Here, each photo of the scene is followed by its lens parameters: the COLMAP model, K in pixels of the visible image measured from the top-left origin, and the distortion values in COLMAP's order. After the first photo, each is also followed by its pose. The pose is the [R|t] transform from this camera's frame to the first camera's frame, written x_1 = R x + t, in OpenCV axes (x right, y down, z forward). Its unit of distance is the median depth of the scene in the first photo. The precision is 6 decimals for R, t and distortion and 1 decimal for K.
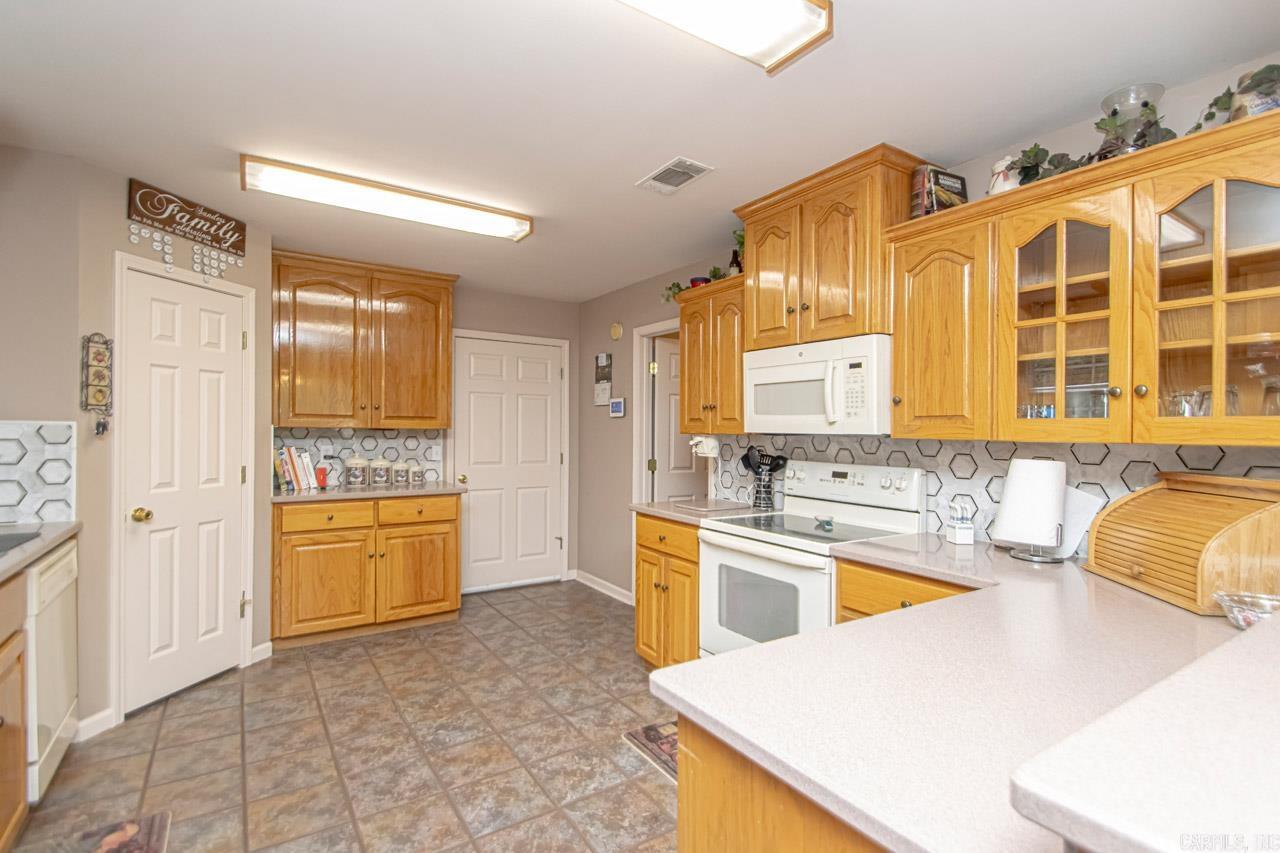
lens RADIAL K [[631.2, 0, 661.5], [0, 631.2, 428.8], [0, 0, 1]] dist [0.027405, -0.006884]
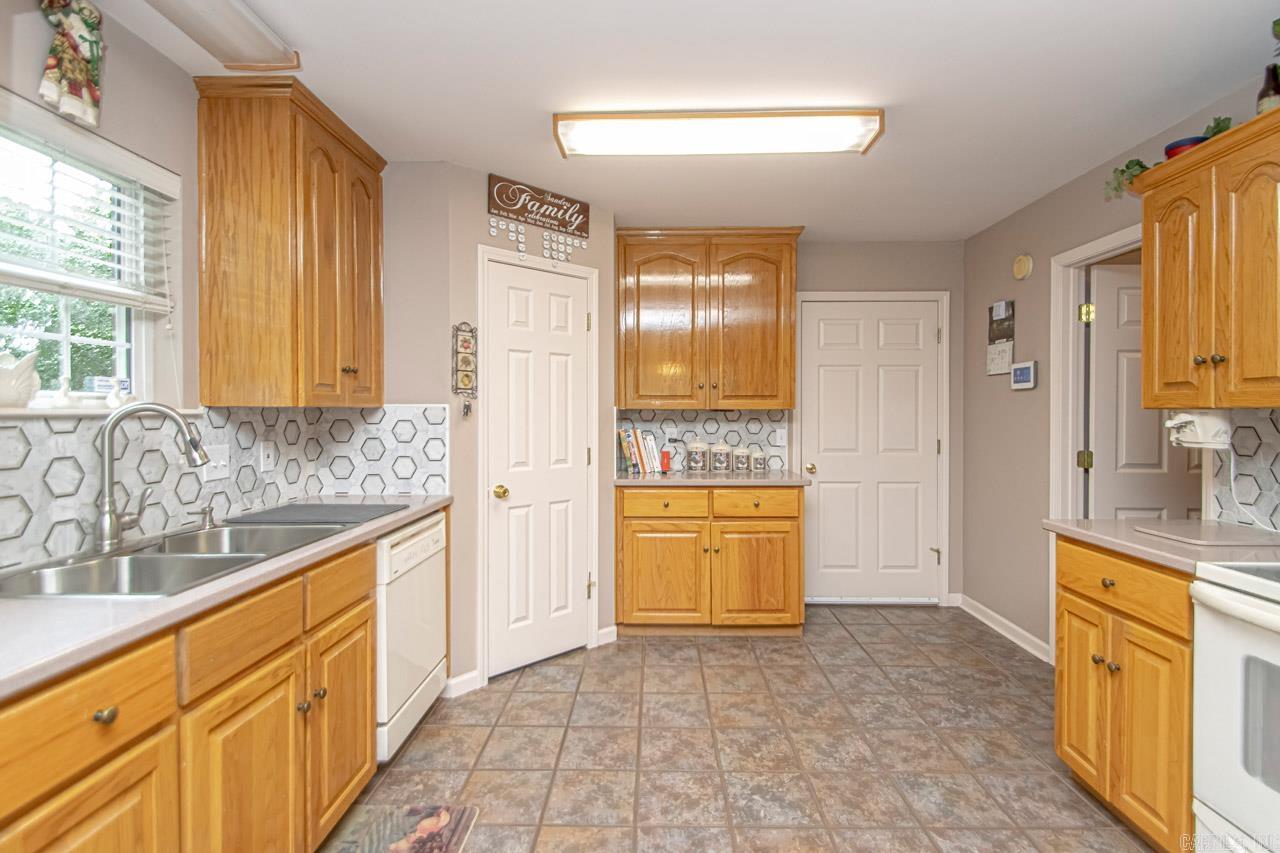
lens RADIAL K [[631.2, 0, 650.3], [0, 631.2, 424.4], [0, 0, 1]] dist [0.027405, -0.006884]
pose [[0.823272, -0.000527, -0.567647, -0.012849], [0.009004, 0.999886, 0.012130, 0.012133], [0.567575, -0.015098, 0.823183, 0.270669]]
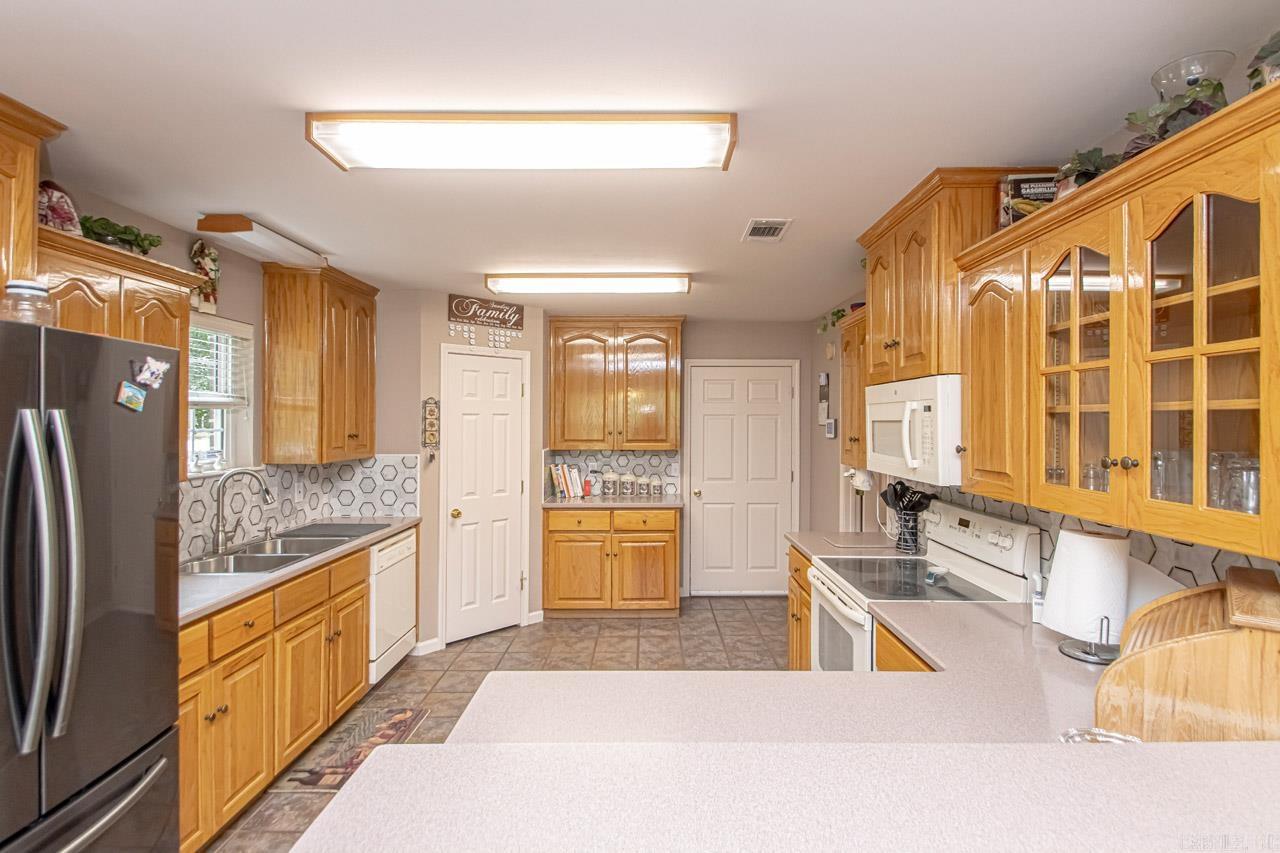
lens RADIAL K [[649.8, 0, 639.9], [0, 649.8, 415.9], [0, 0, 1]] dist [0.047650, -0.001968]
pose [[0.817151, -0.018339, -0.576132, 0.429216], [0.012338, 0.999821, -0.014326, -0.067277], [0.576292, 0.004598, 0.817231, -0.017047]]
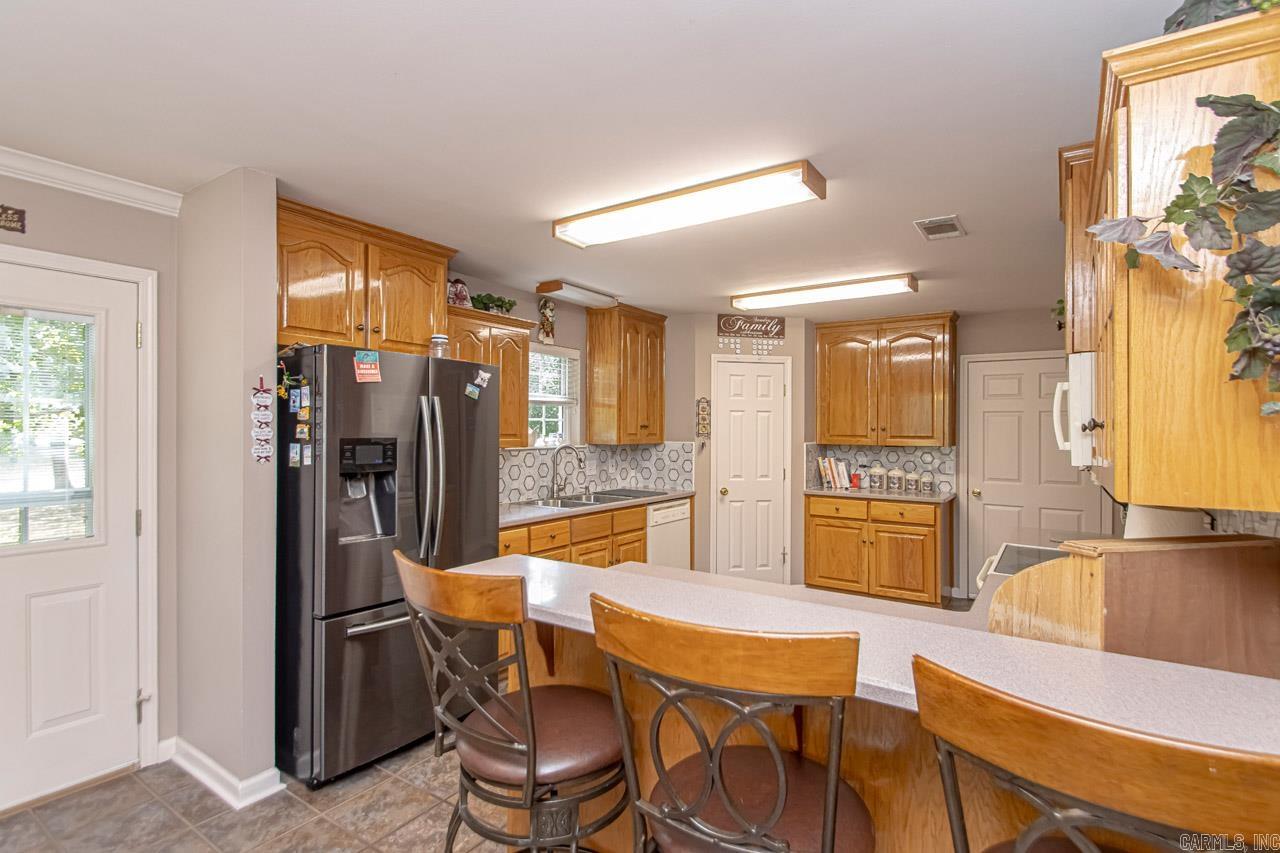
lens RADIAL K [[631.2, 0, 622.8], [0, 631.2, 403.6], [0, 0, 1]] dist [0.027405, -0.006884]
pose [[0.352508, -0.048051, -0.934574, 0.788485], [-0.001463, 0.998651, -0.051898, -0.024514], [0.935808, 0.019662, 0.351962, 0.069208]]
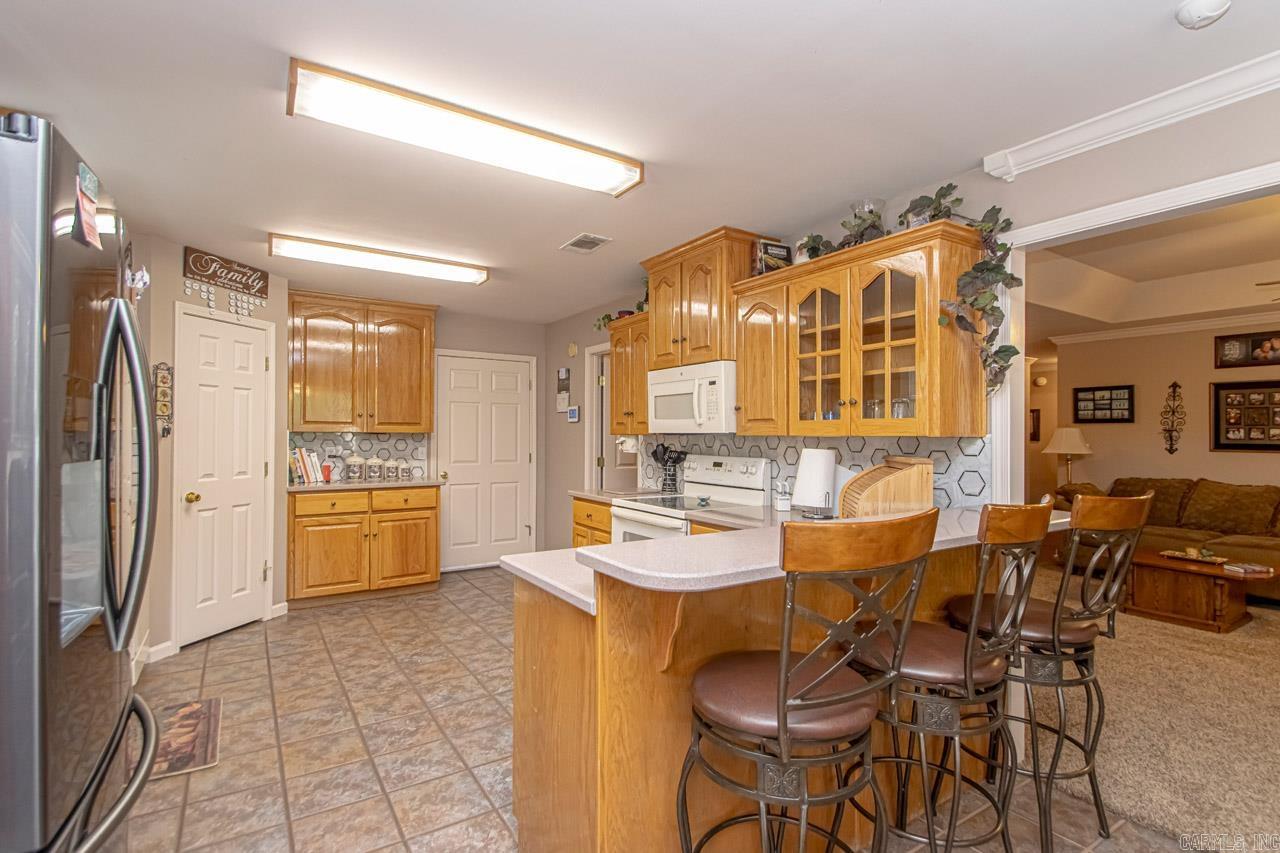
lens RADIAL K [[631.2, 0, 665.2], [0, 631.2, 425.1], [0, 0, 1]] dist [0.027405, -0.006884]
pose [[0.999964, -0.007067, -0.004672, 0.173290], [0.006993, 0.999853, -0.015662, 0.010708], [0.004782, 0.015628, 0.999866, -0.315451]]
